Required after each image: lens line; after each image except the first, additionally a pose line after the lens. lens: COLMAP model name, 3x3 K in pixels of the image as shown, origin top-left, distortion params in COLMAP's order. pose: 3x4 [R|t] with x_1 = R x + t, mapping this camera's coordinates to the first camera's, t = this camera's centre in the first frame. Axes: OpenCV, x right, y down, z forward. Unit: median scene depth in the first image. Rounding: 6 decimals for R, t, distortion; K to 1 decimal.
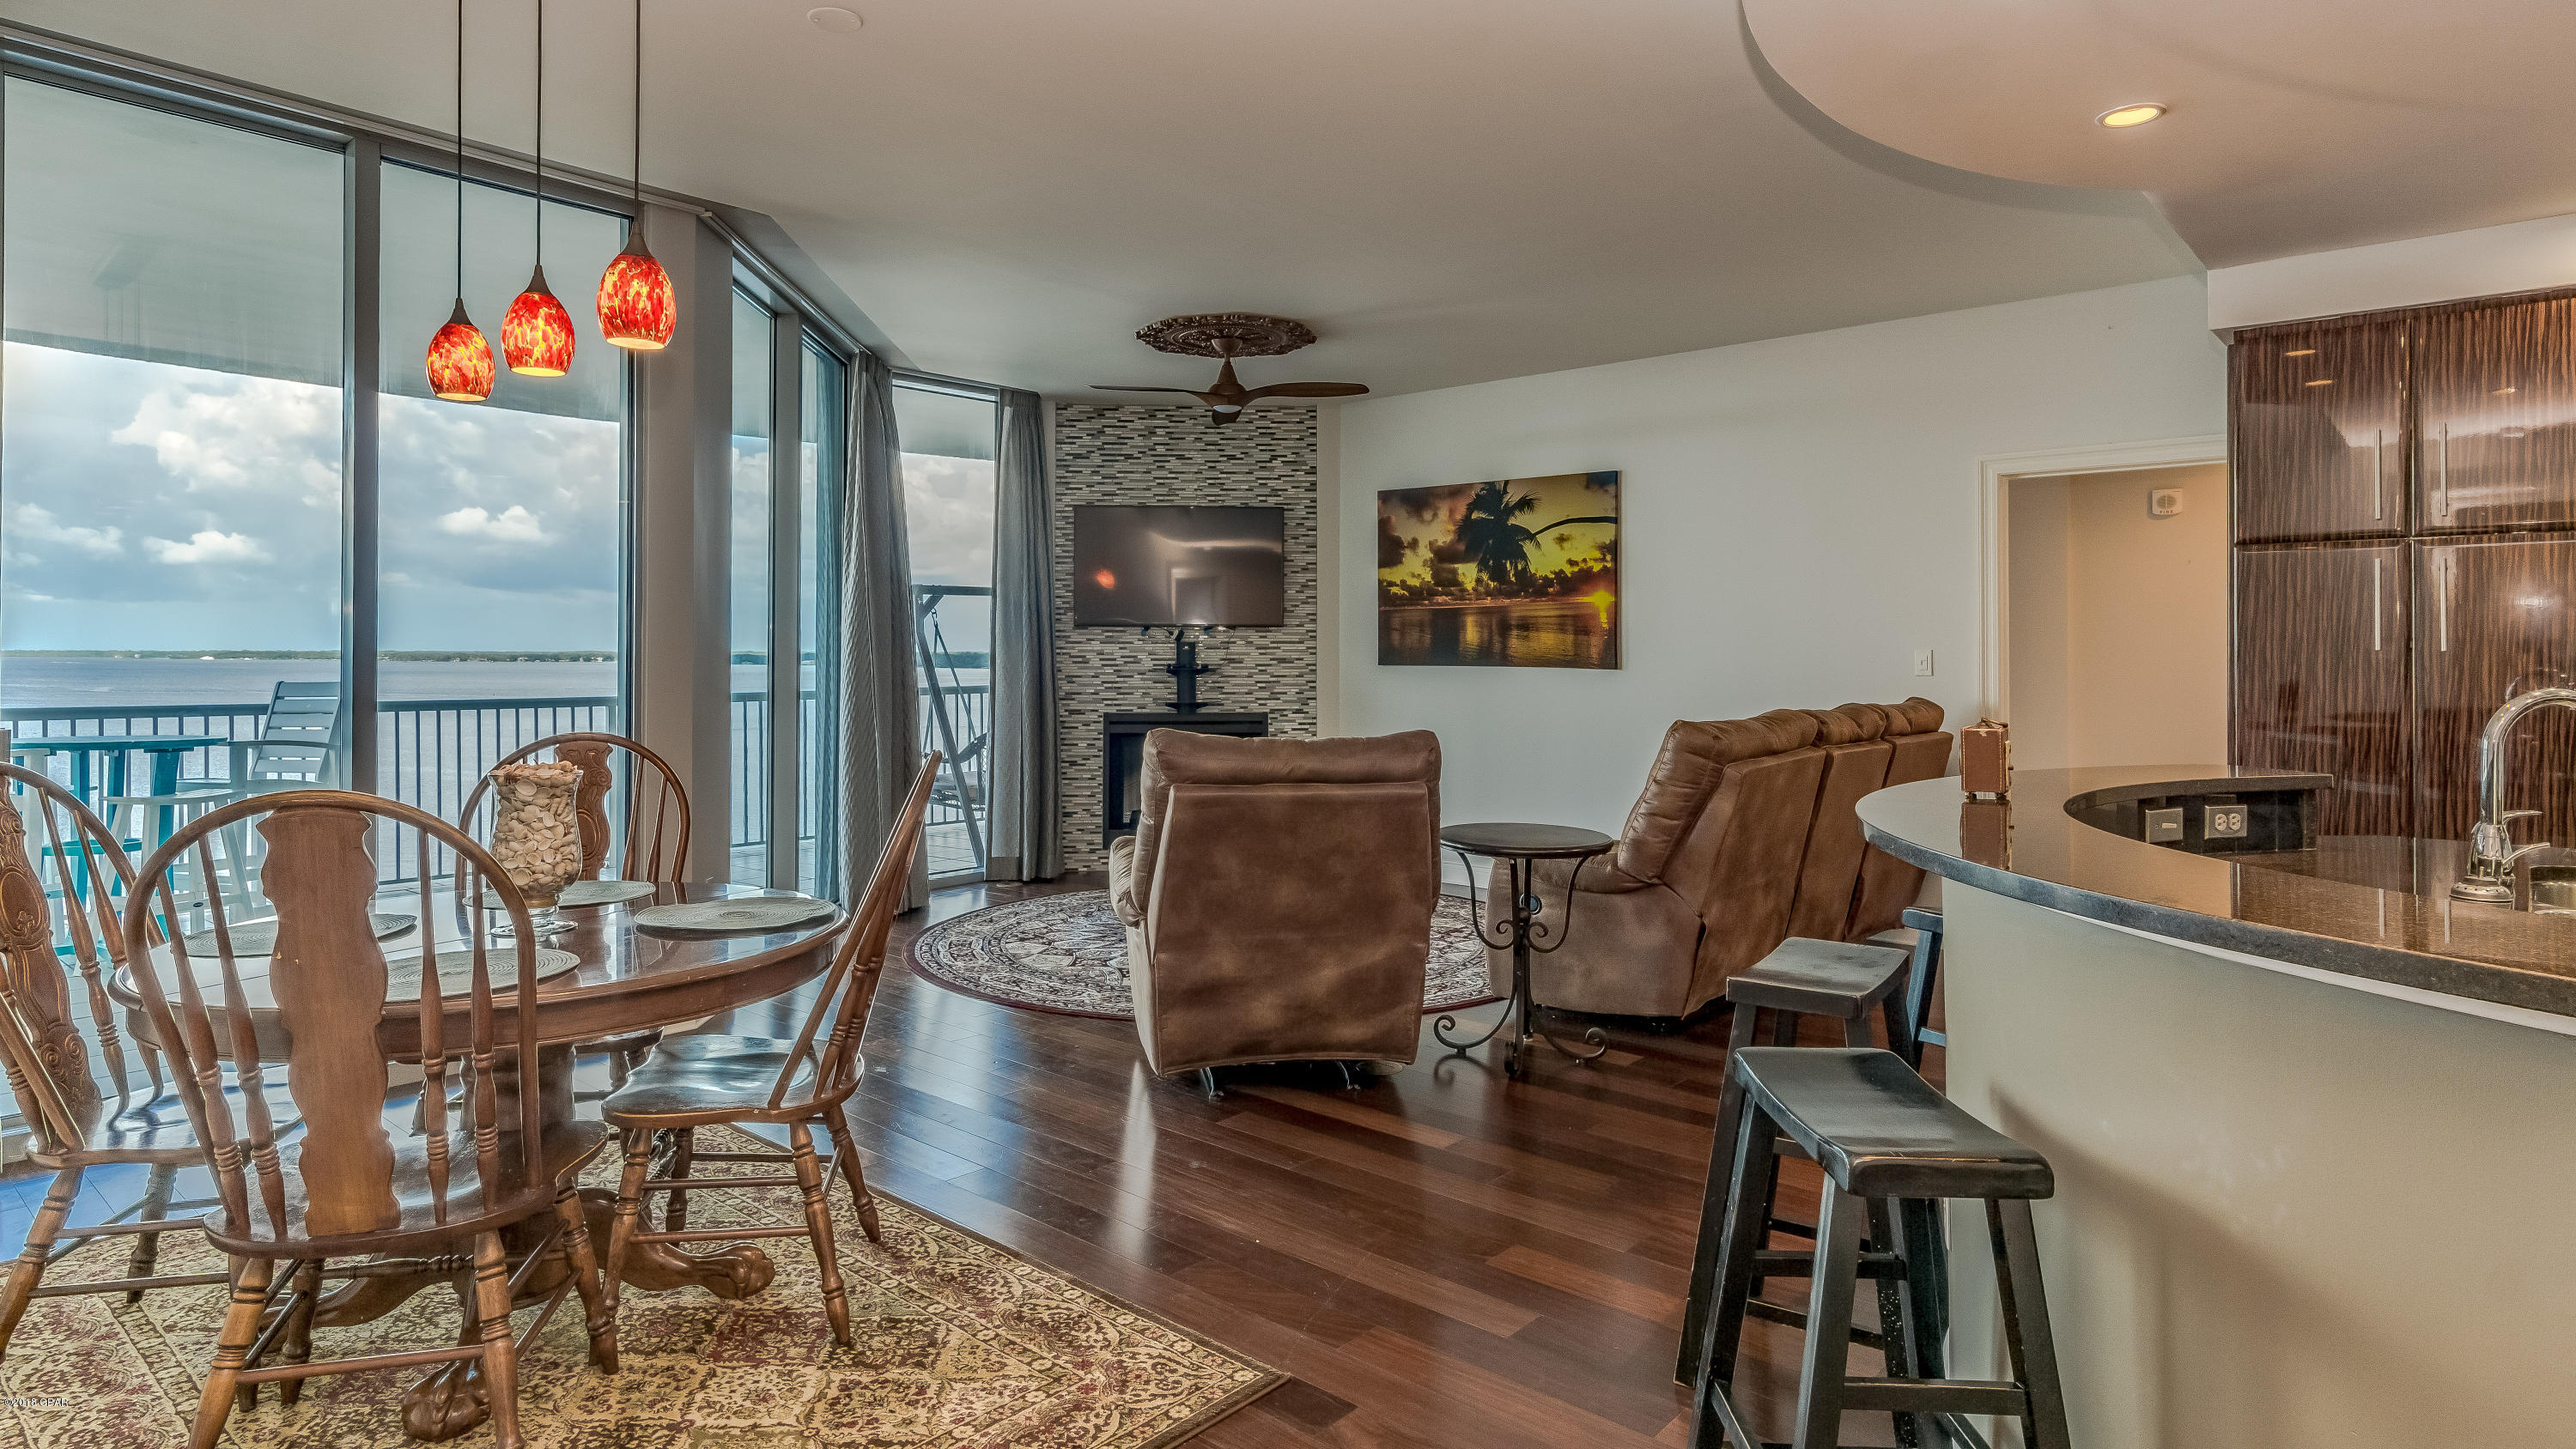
lens RADIAL K [[1406.7, 0, 1286.7], [0, 1406.7, 642.4], [0, 0, 1]] dist [0.005424, -0.002994]
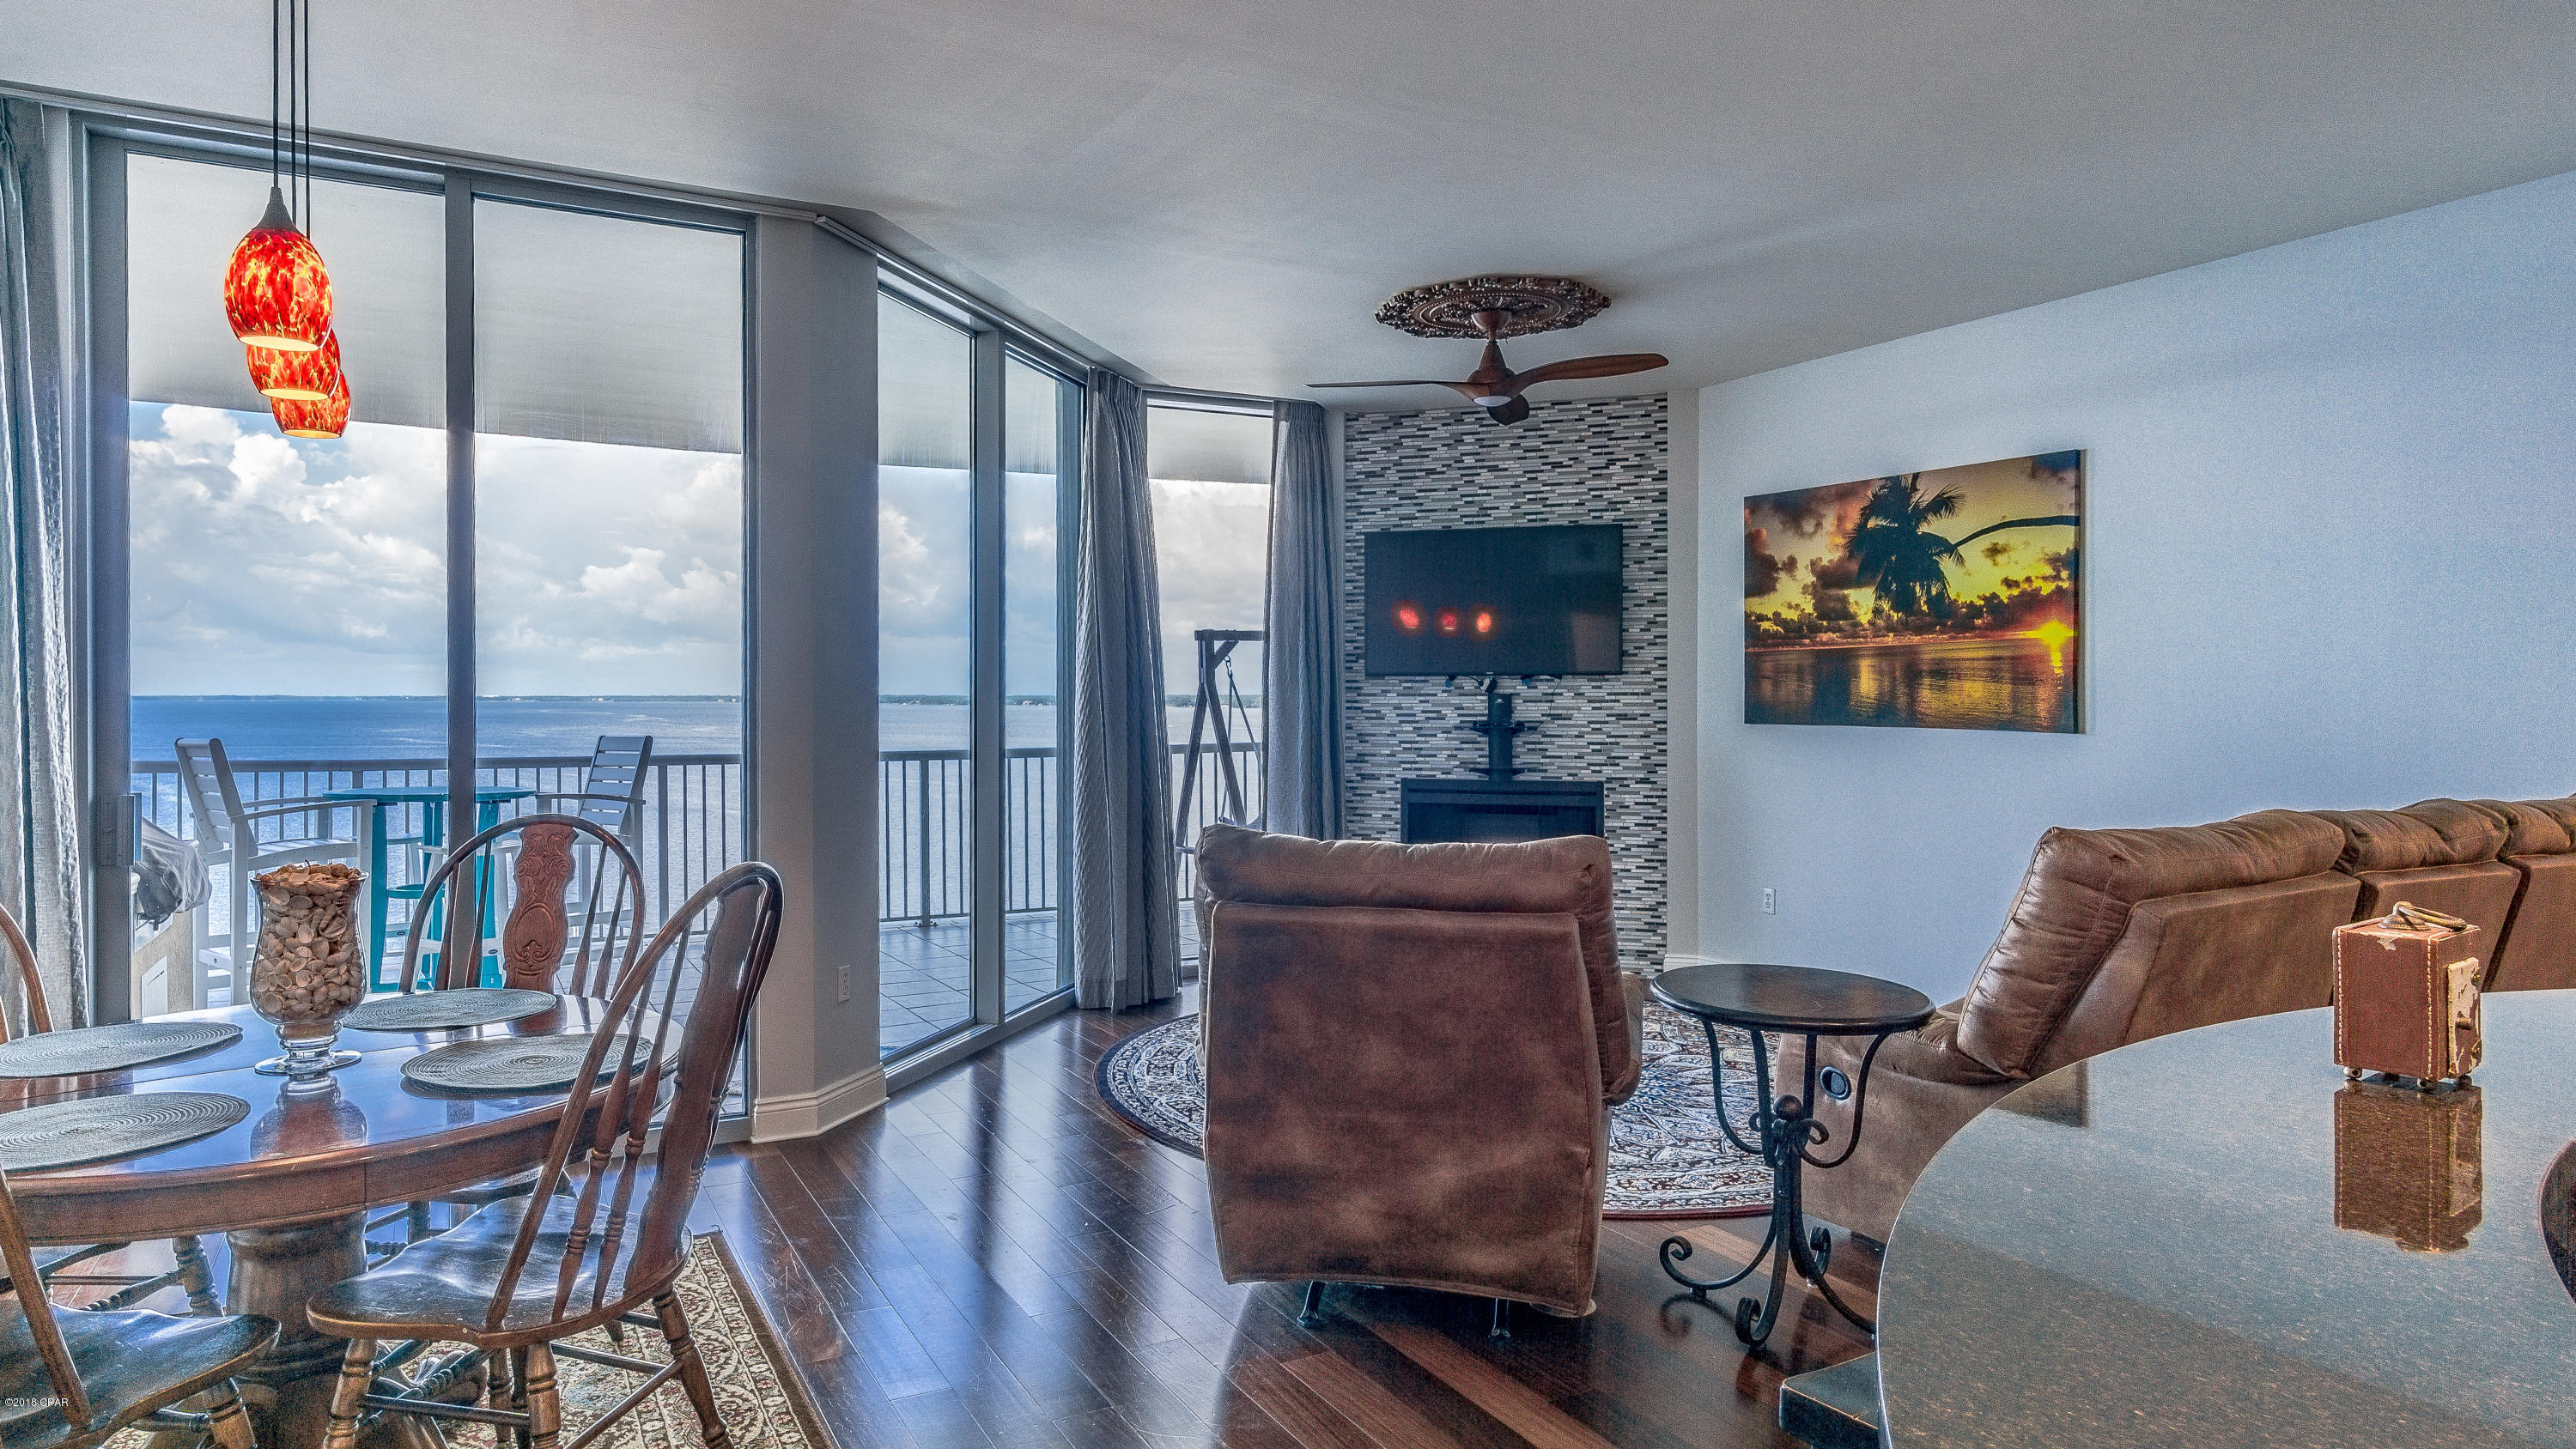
lens RADIAL K [[1499.7, 0, 1205.6], [0, 1499.7, 706.5], [0, 0, 1]] dist [0.015263, -0.004485]
pose [[0.927796, 0.001110, -0.373087, 0.105836], [0.004606, 0.999885, 0.014428, -0.006824], [0.373060, -0.015104, 0.927684, 0.134212]]
